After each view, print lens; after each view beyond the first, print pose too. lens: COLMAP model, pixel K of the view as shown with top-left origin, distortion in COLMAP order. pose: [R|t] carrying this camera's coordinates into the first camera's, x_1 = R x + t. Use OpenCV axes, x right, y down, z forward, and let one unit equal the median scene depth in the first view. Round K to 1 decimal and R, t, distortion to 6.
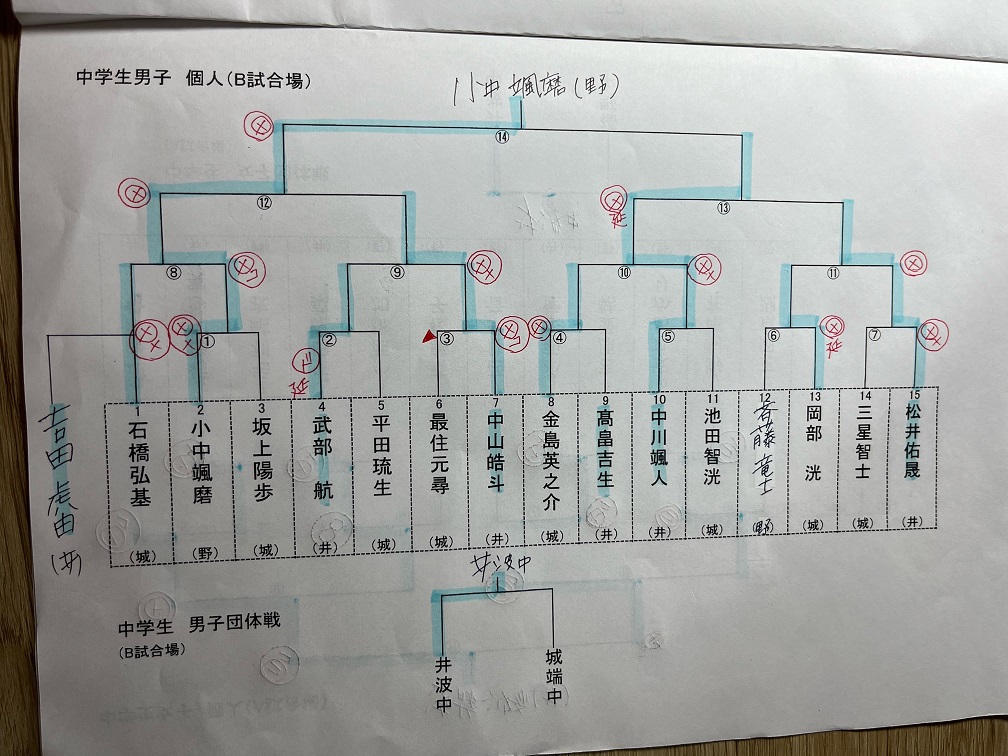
lens RADIAL K [[816.2, 0, 524.4], [0, 816.2, 400.6], [0, 0, 1]] dist [0.015768, -0.044646]
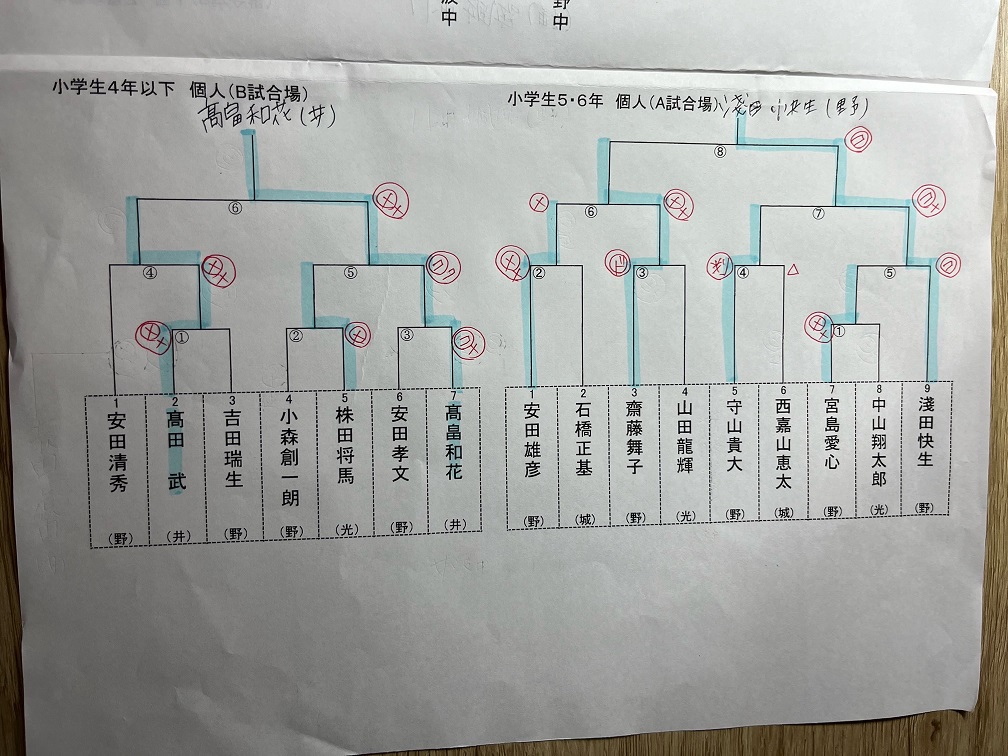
lens RADIAL K [[764.3, 0, 509.2], [0, 764.3, 382.1], [0, 0, 1]] dist [0.045389, 0.013156]
pose [[0.999561, 0.000615, -0.029616, 0.156920], [-0.001011, 0.999910, -0.013349, -0.003334], [0.029605, 0.013373, 0.999472, 0.021139]]
